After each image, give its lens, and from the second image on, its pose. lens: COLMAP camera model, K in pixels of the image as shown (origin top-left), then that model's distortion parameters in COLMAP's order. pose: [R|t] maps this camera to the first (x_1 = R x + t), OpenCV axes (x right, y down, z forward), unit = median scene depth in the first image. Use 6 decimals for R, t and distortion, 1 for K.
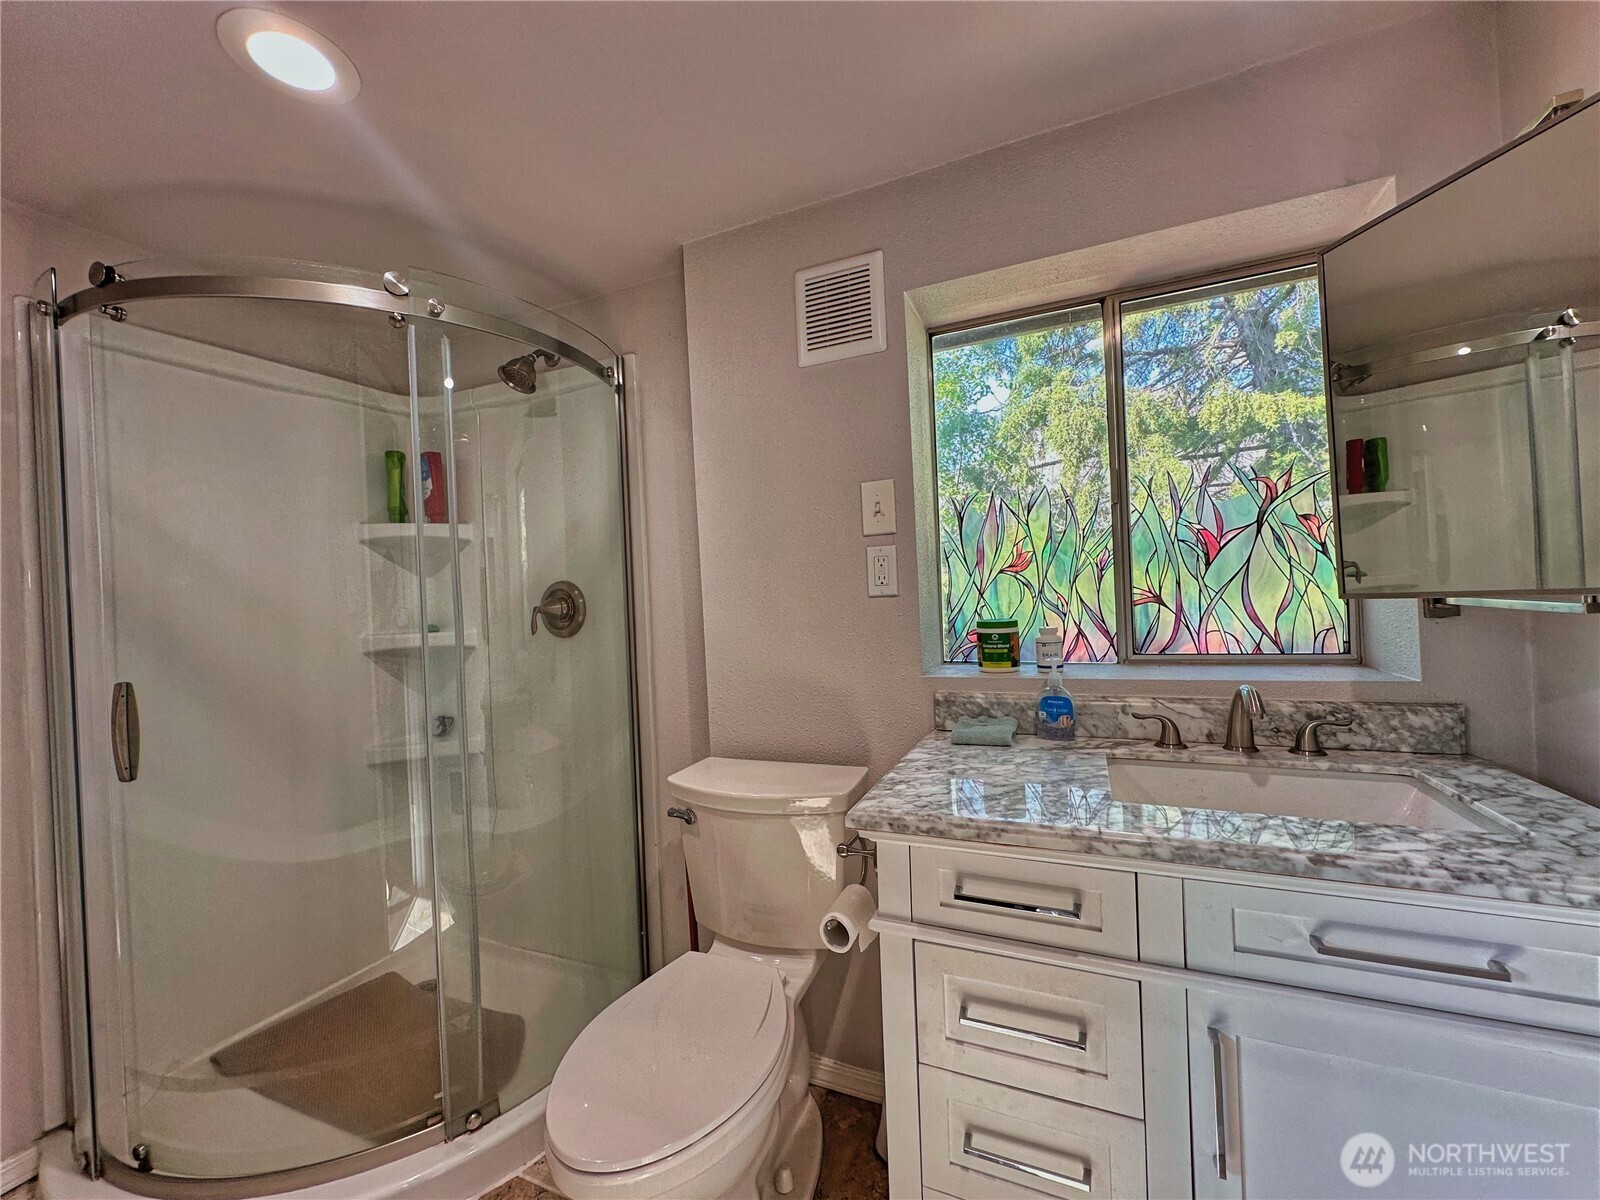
lens RADIAL K [[634.4, 0, 800.9], [0, 634.4, 596.1], [0, 0, 1]] dist [-0.000016, 0.000092]
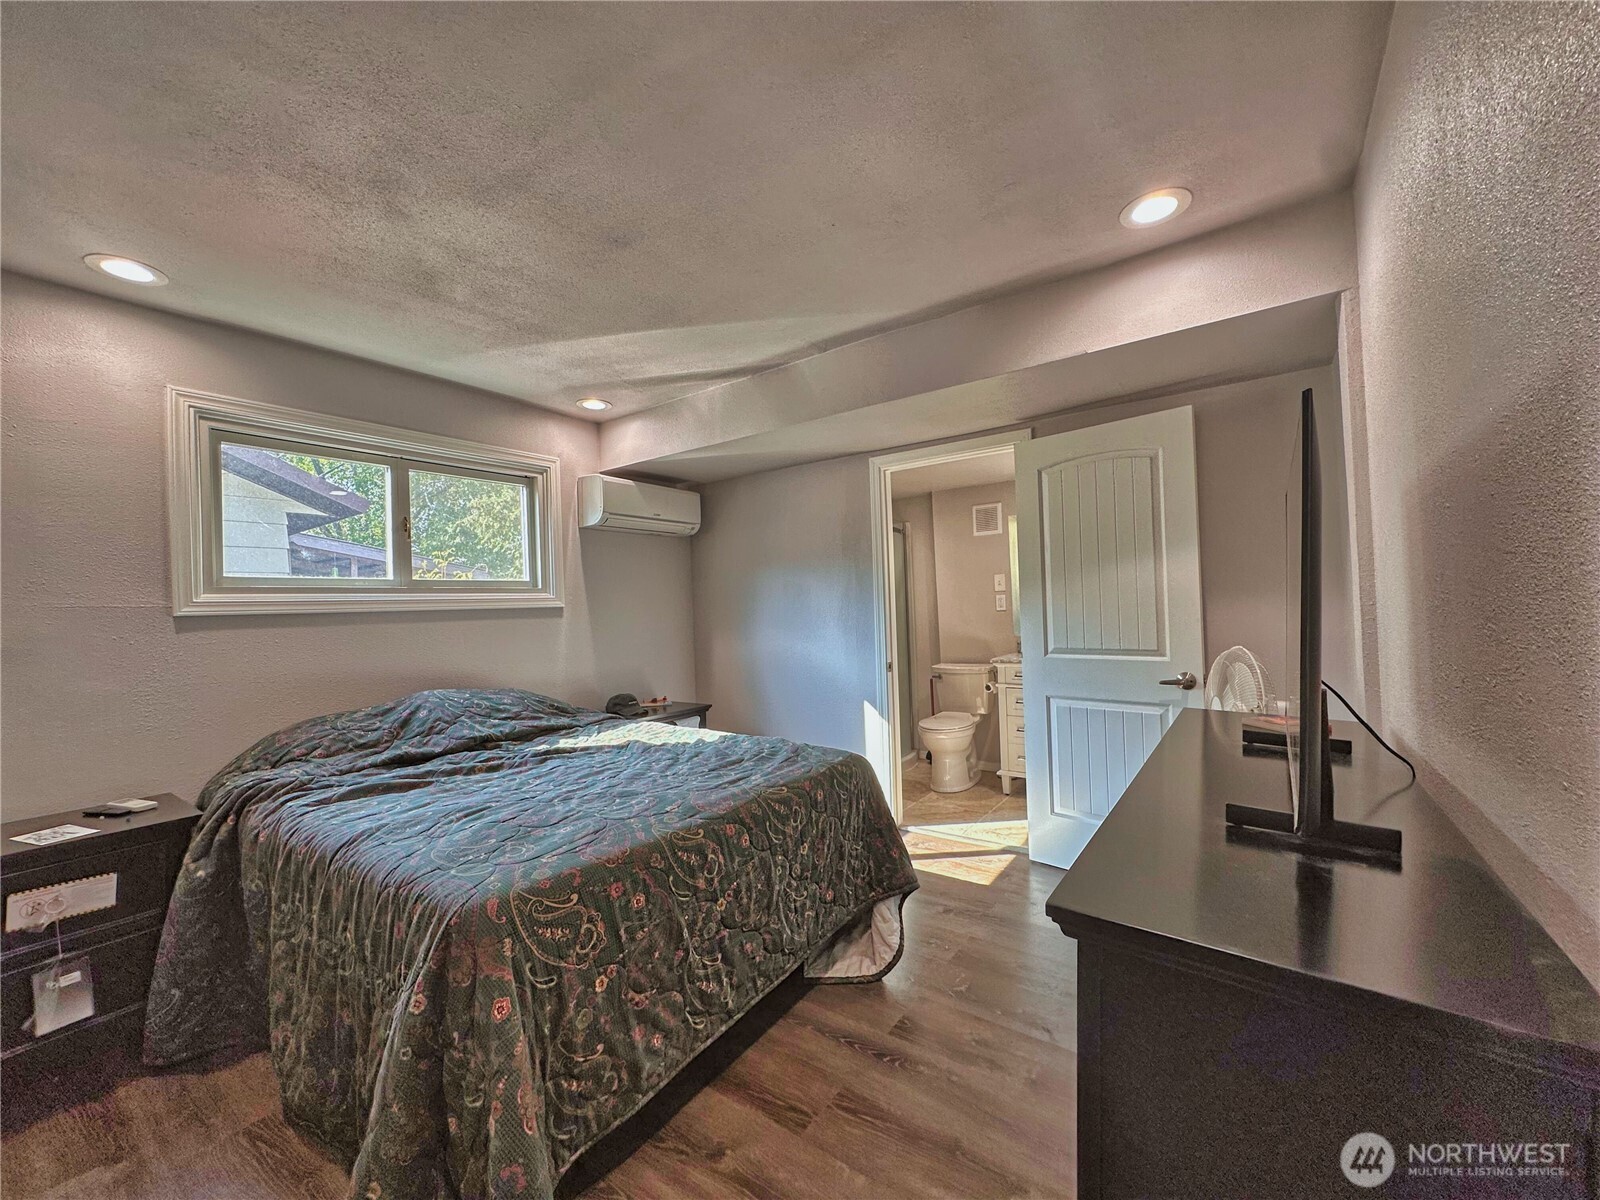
lens RADIAL K [[634.4, 0, 799.8], [0, 634.4, 602.0], [0, 0, 1]] dist [-0.000016, 0.000092]
pose [[0.979108, 0.002824, -0.203320, -0.204479], [-0.004393, 0.999964, -0.007263, -0.013755], [0.203292, 0.008005, 0.979085, -2.220794]]
